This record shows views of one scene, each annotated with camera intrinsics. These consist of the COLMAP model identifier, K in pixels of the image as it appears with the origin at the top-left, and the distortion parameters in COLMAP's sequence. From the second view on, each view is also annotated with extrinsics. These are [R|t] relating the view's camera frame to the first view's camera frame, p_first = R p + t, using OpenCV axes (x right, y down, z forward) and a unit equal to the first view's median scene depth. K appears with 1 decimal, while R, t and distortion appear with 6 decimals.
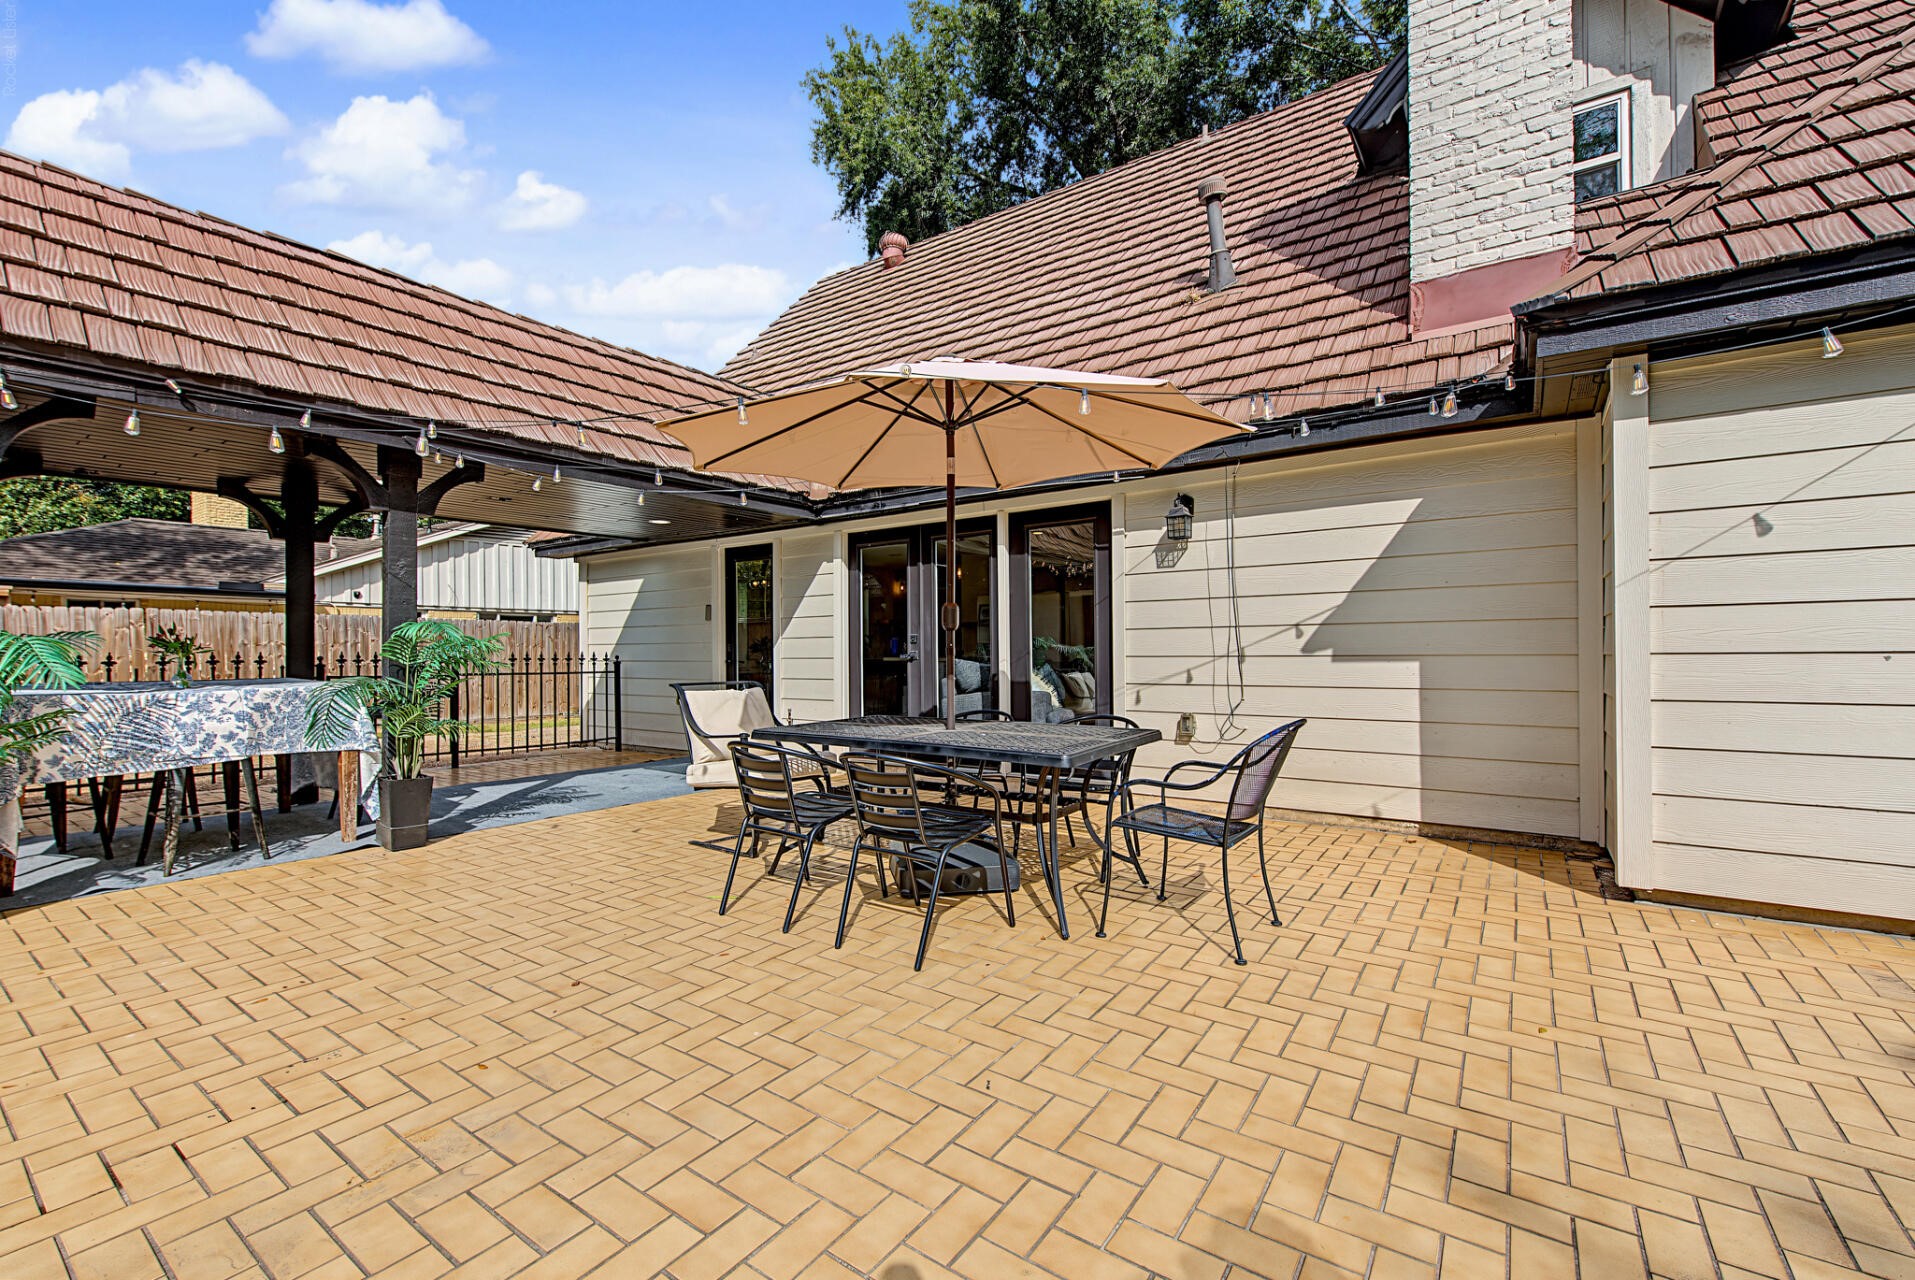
lens RADIAL K [[822.6, 0, 954.6], [0, 822.6, 643.7], [0, 0, 1]] dist [-0.000376, -0.000032]
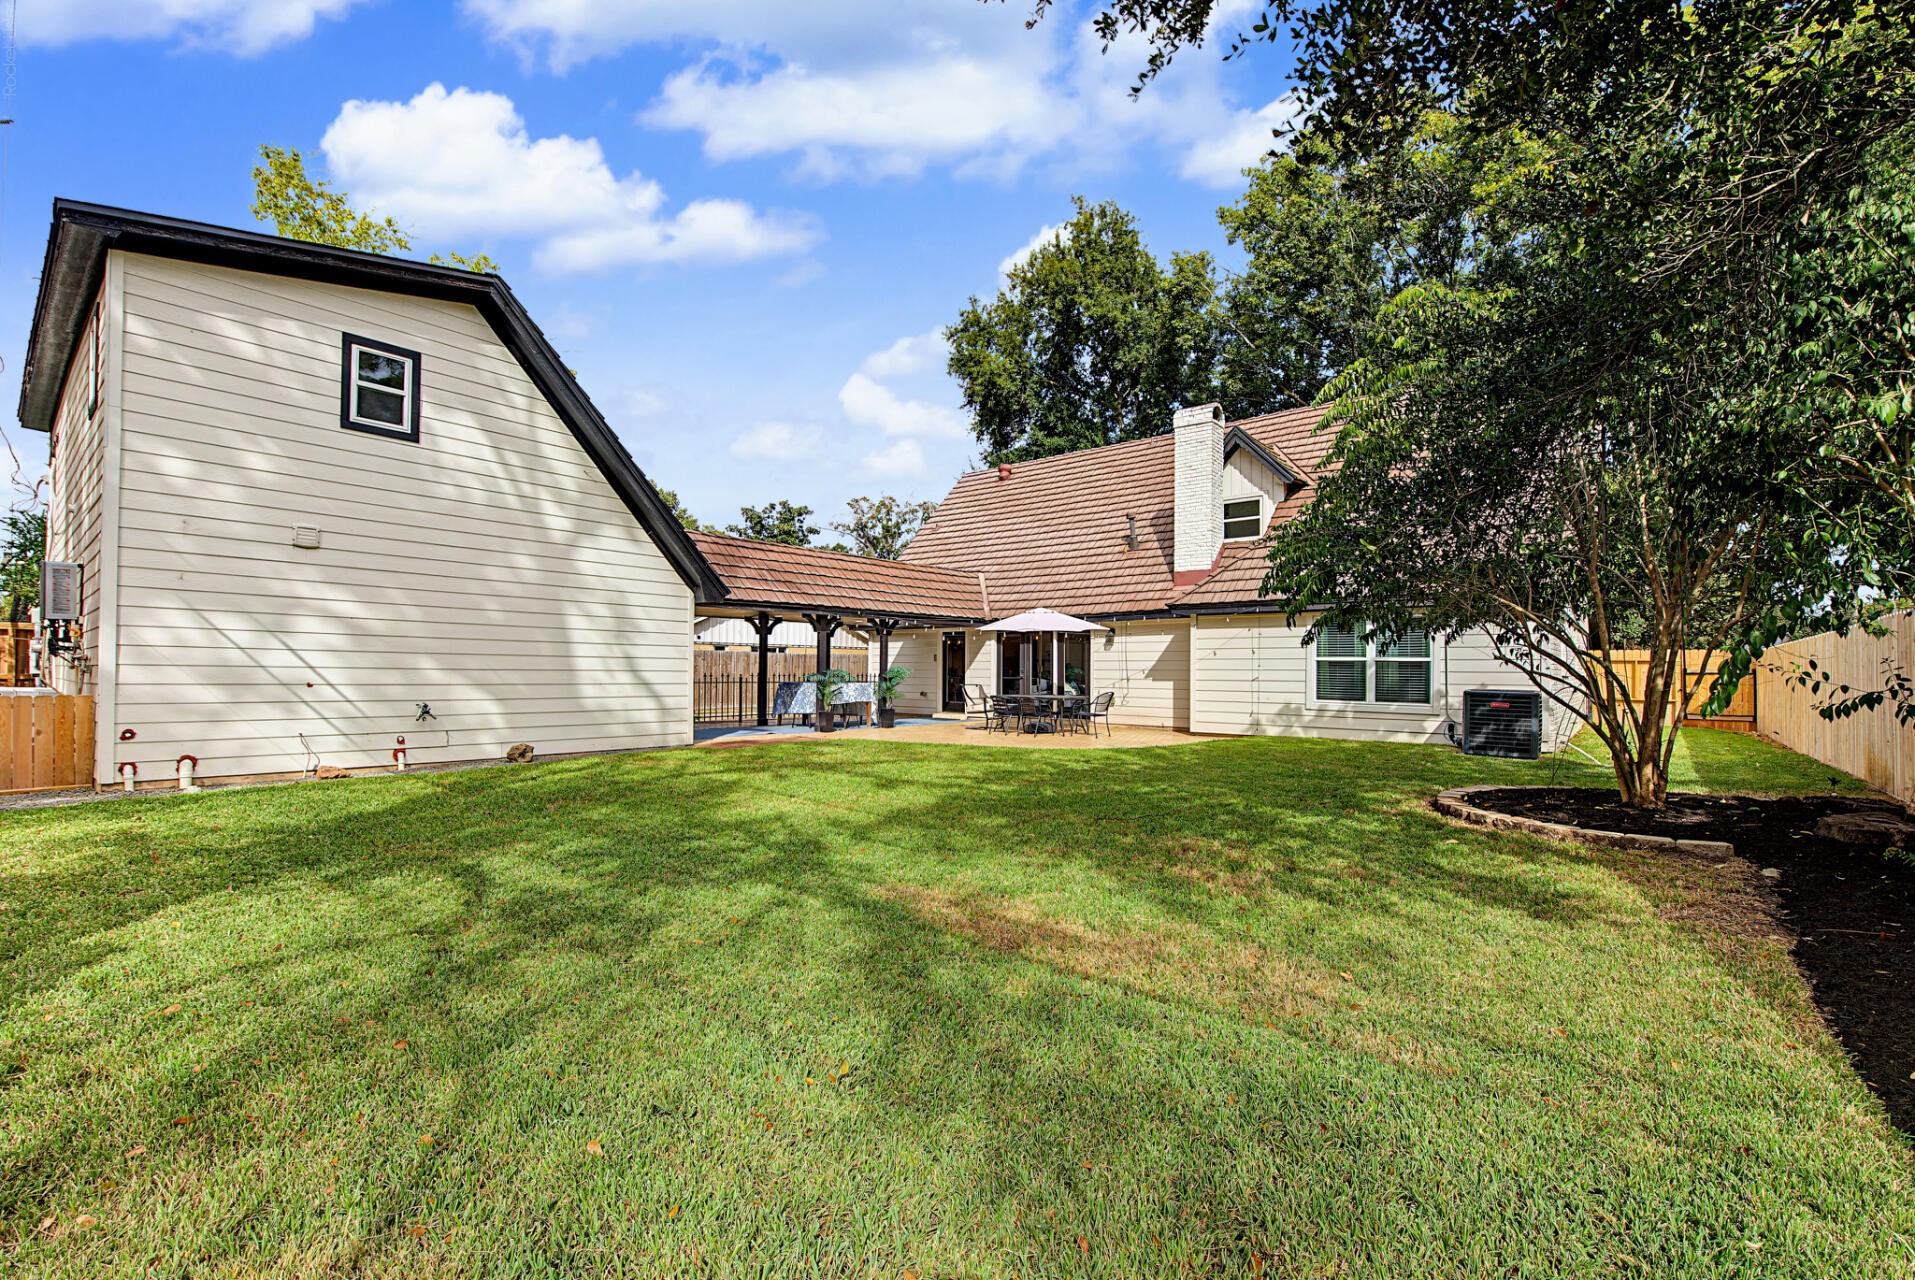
lens RADIAL K [[822.6, 0, 962.5], [0, 822.6, 650.0], [0, 0, 1]] dist [-0.000376, -0.000032]
pose [[0.997670, 0.014958, -0.066560, -0.085800], [-0.016054, 0.999744, -0.015957, -0.034647], [0.066304, 0.016989, 0.997655, -2.173039]]
